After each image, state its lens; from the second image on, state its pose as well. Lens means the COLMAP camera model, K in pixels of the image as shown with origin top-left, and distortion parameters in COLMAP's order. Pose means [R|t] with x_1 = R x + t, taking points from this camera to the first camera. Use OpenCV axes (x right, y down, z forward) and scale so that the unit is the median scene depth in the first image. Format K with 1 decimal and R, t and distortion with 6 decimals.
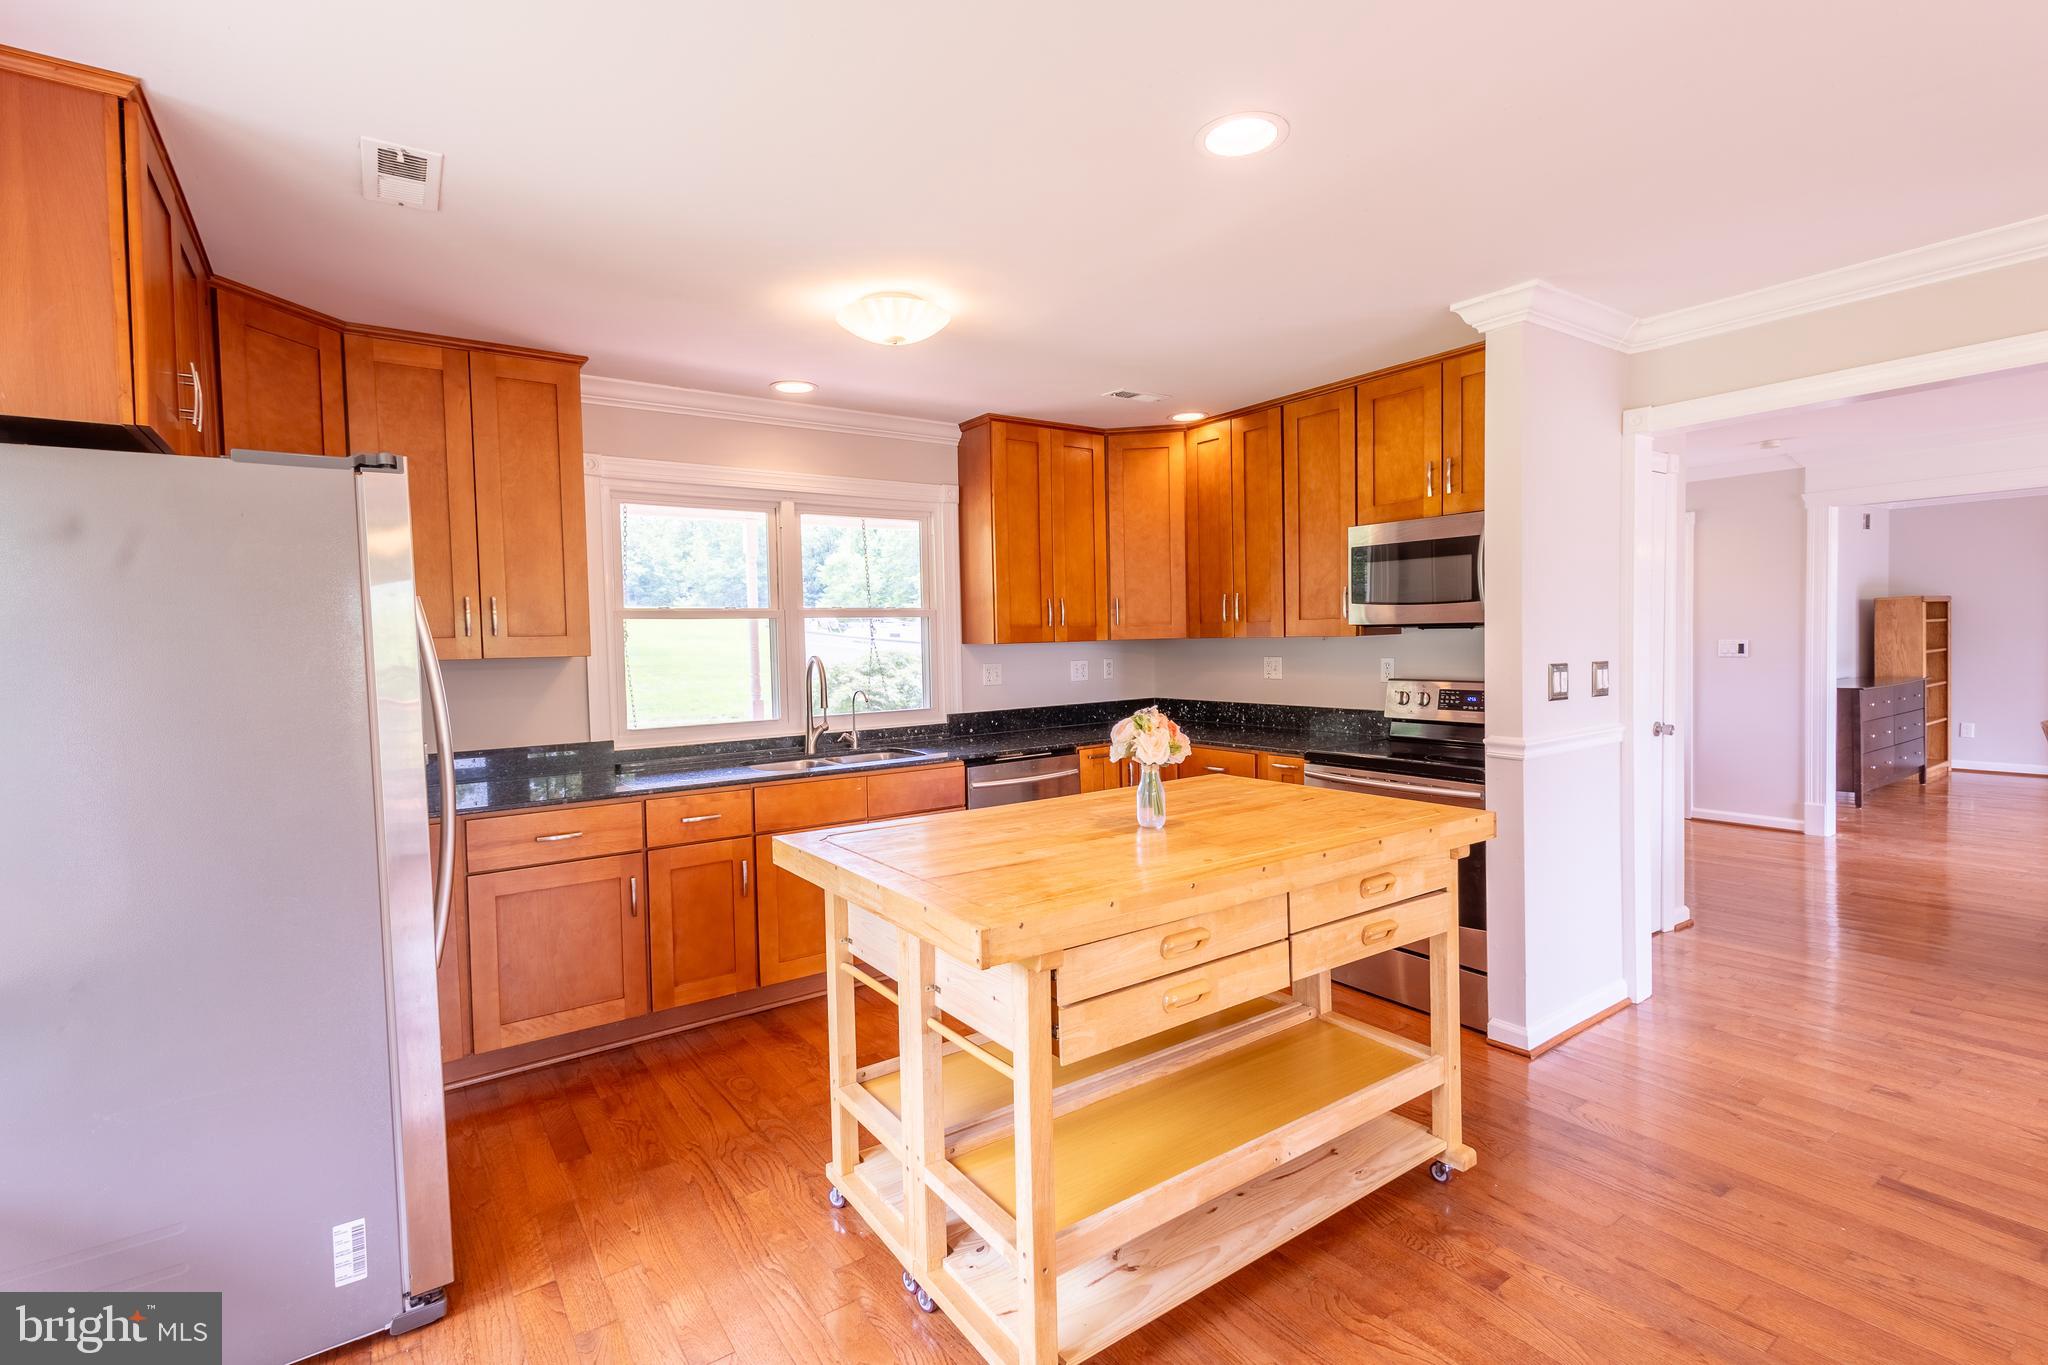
lens RADIAL K [[935.2, 0, 1029.6], [0, 935.2, 682.8], [0, 0, 1]] dist [0.008266, -0.001142]
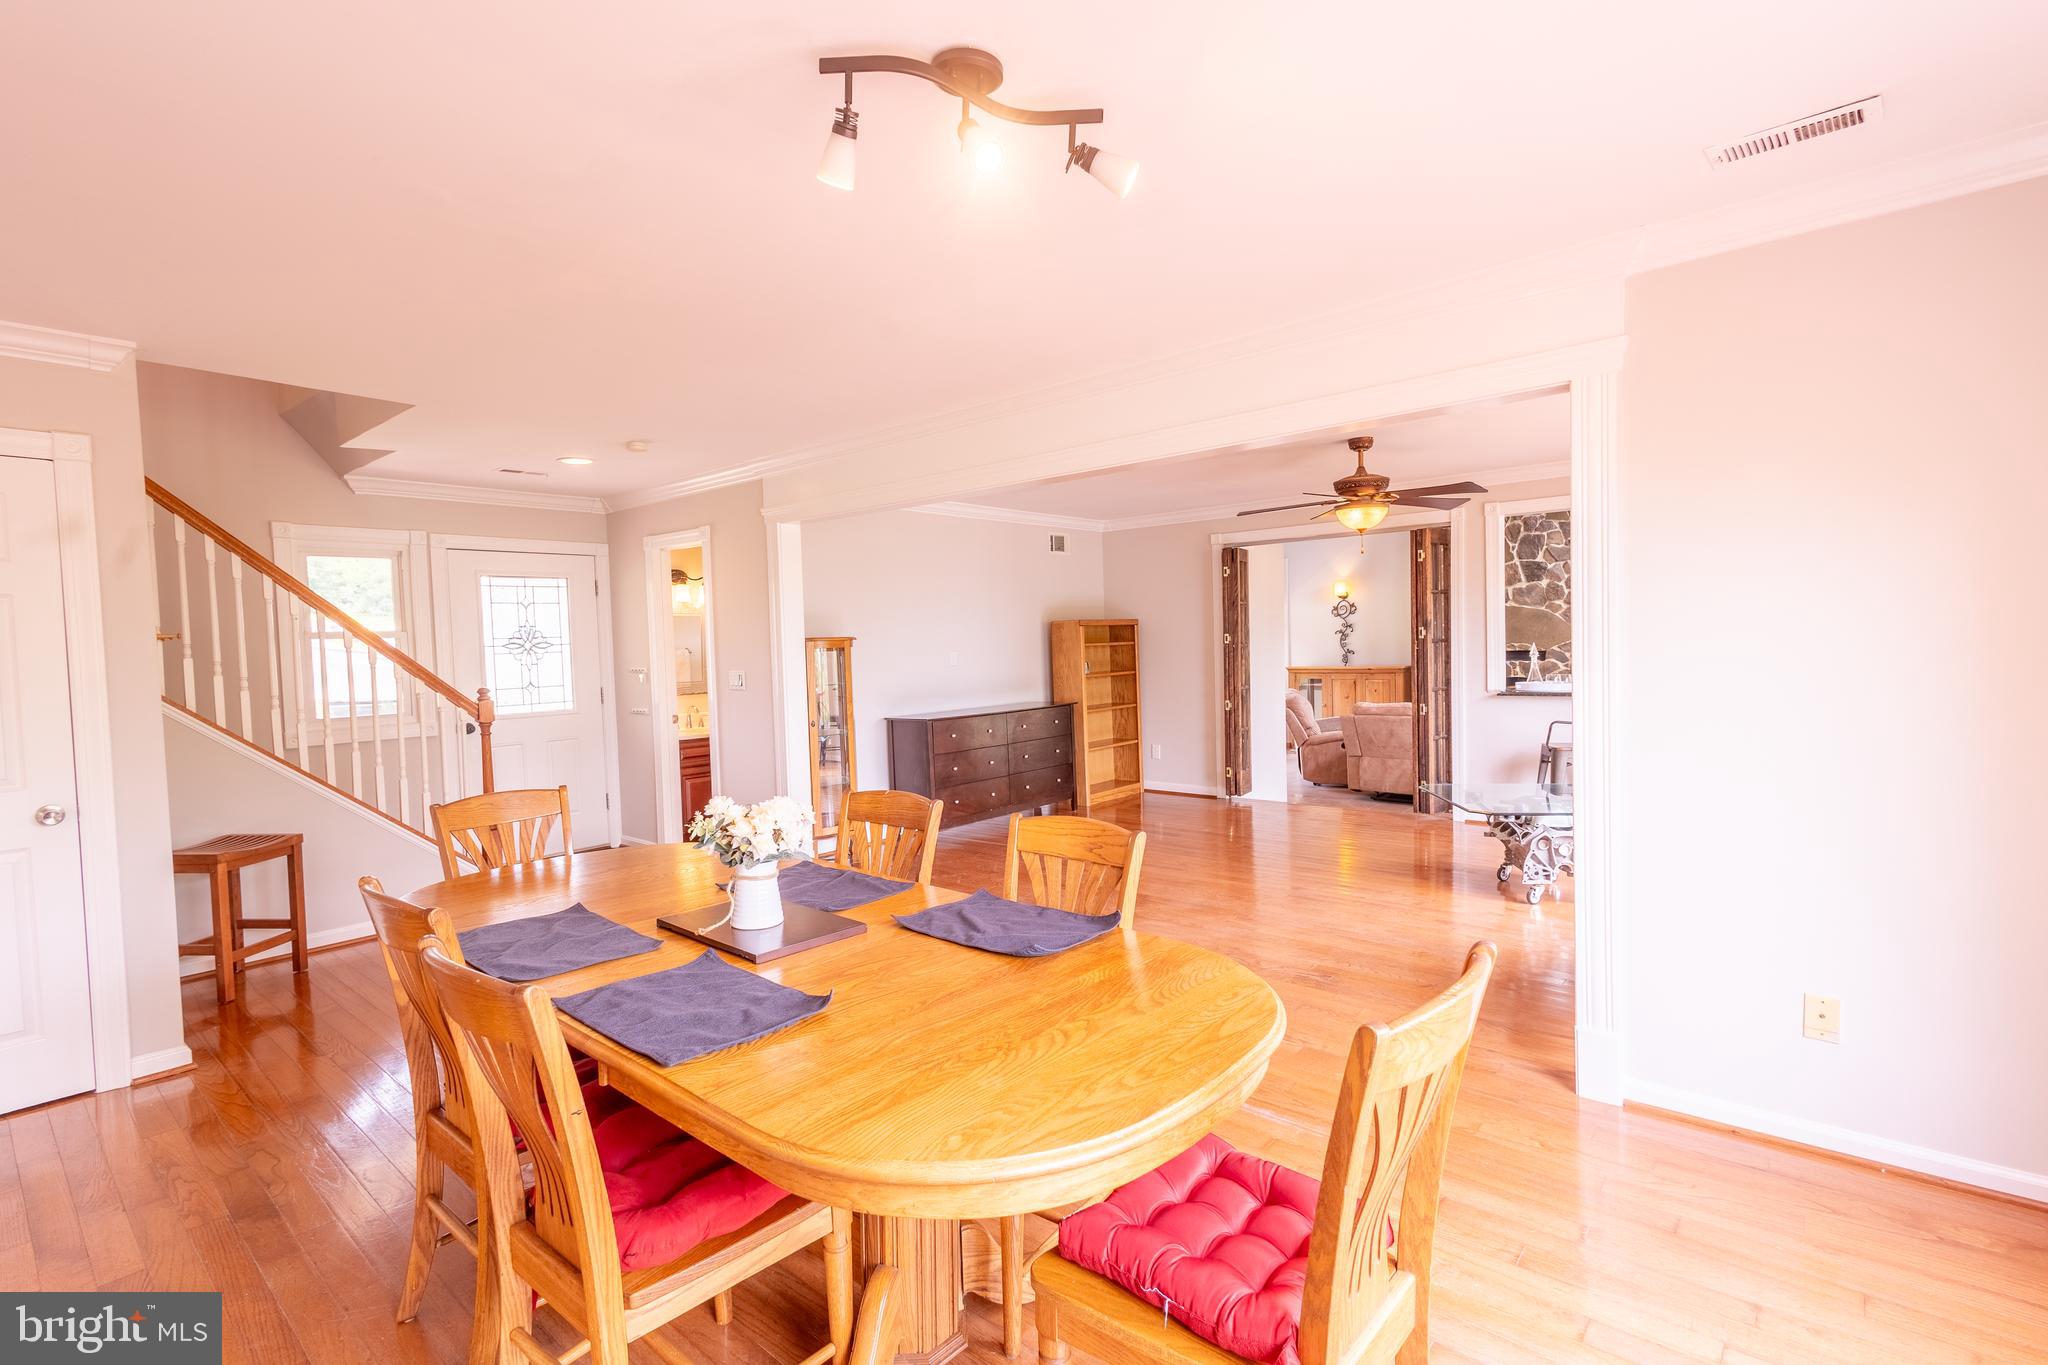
lens RADIAL K [[935.2, 0, 1034.4], [0, 935.2, 688.1], [0, 0, 1]] dist [0.008266, -0.001142]
pose [[0.967878, -0.014479, 0.251002, 1.304880], [0.015870, 0.999868, -0.003519, -0.035454], [-0.250918, 0.007390, 0.967980, 0.122454]]
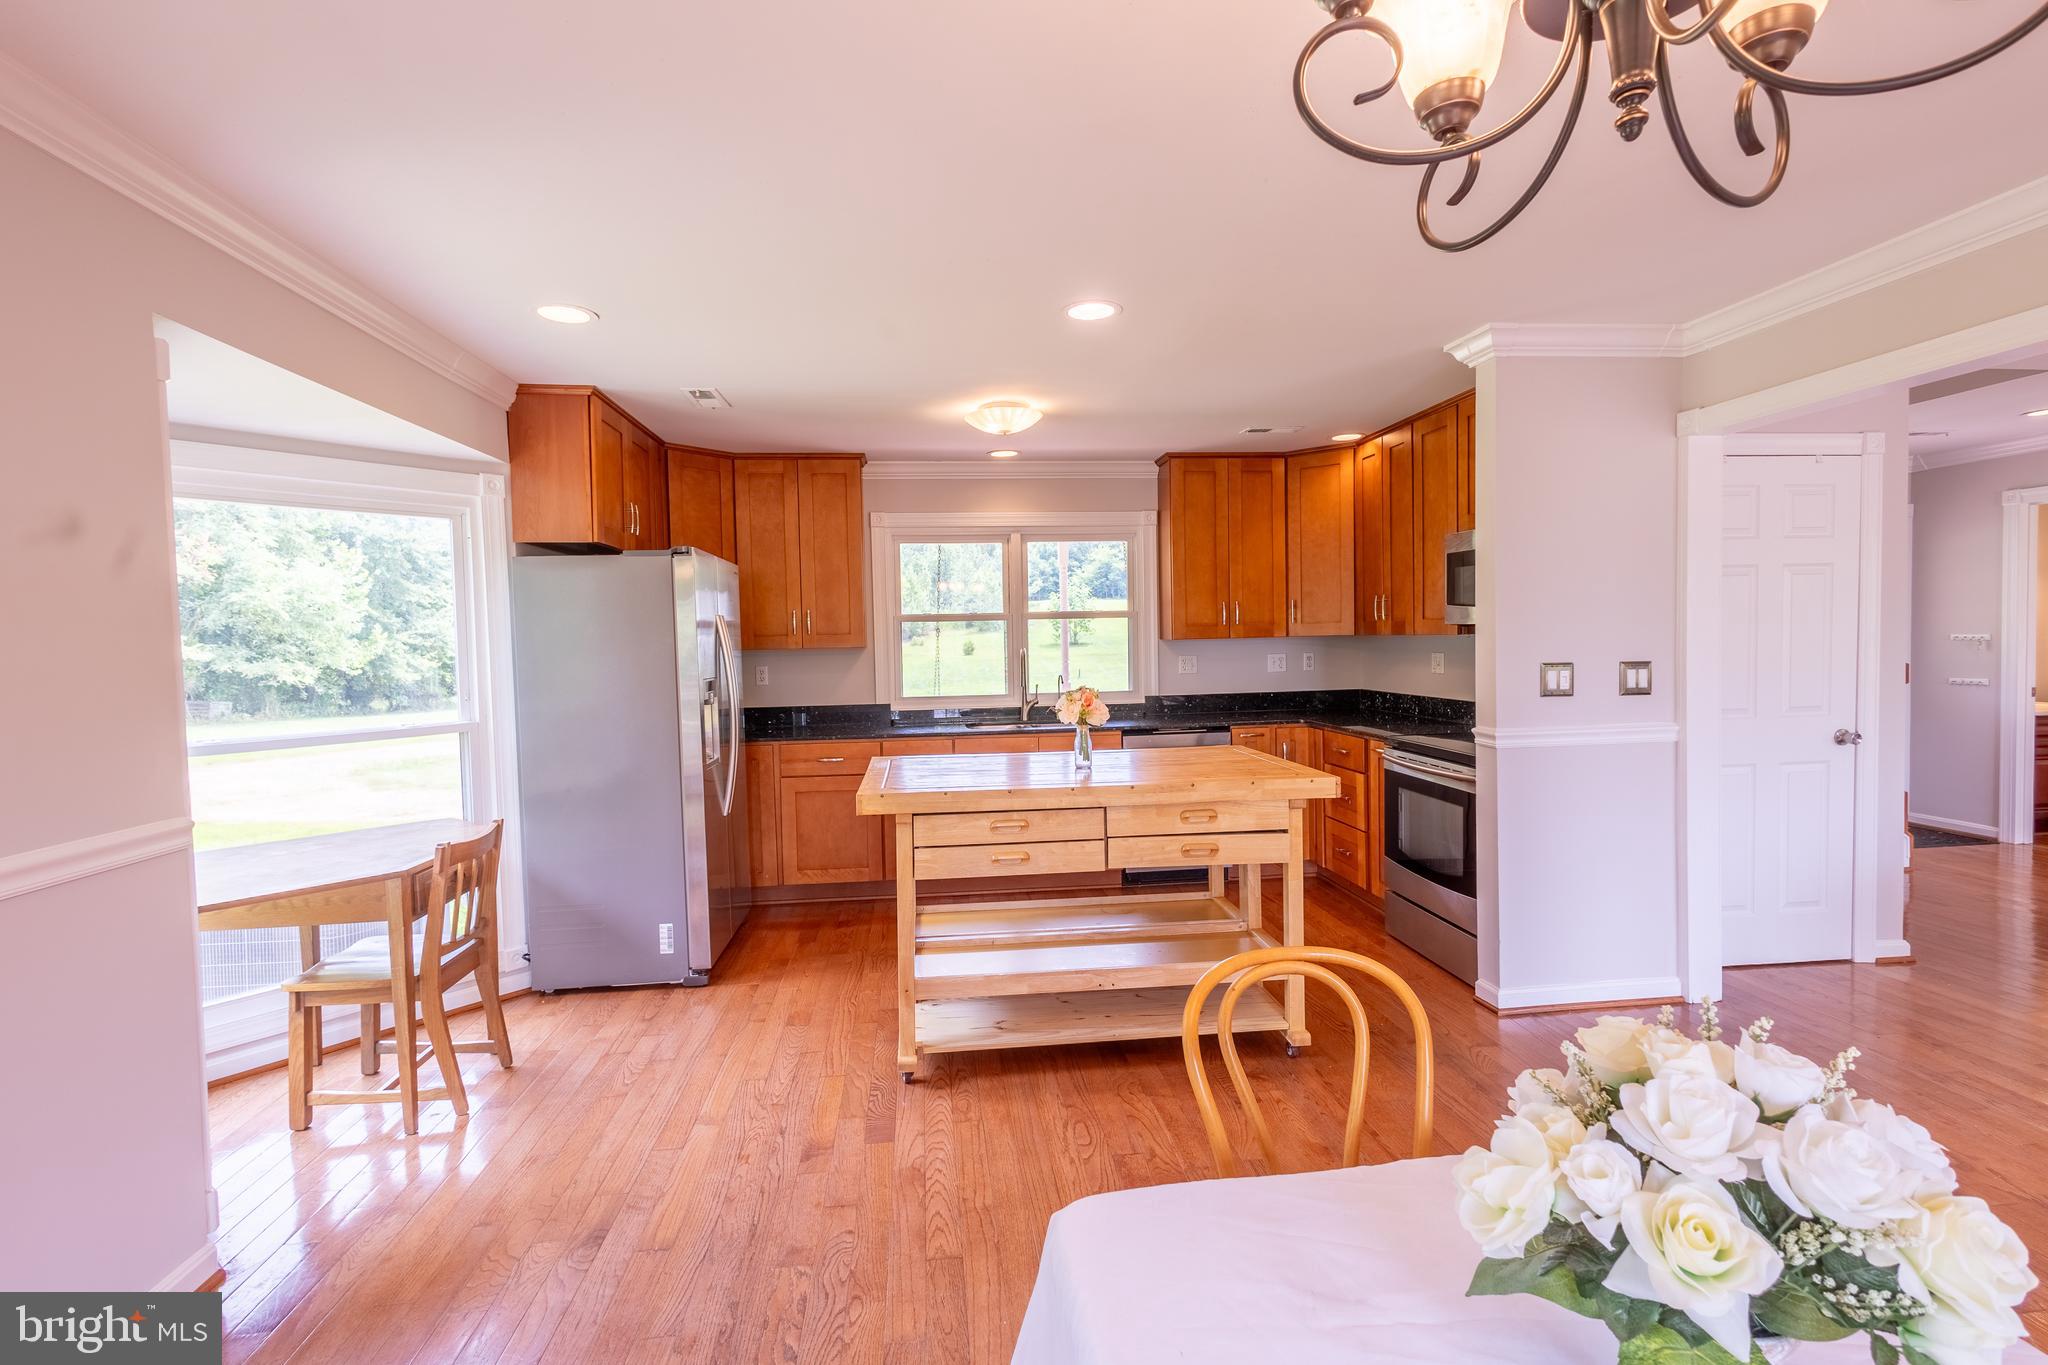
lens RADIAL K [[935.2, 0, 1031.7], [0, 935.2, 688.7], [0, 0, 1]] dist [0.008266, -0.001142]
pose [[0.877753, 0.030507, -0.478142, 0.439202], [-0.022052, 0.999486, 0.023290, -0.001889], [0.478606, -0.009899, 0.877974, -0.190383]]
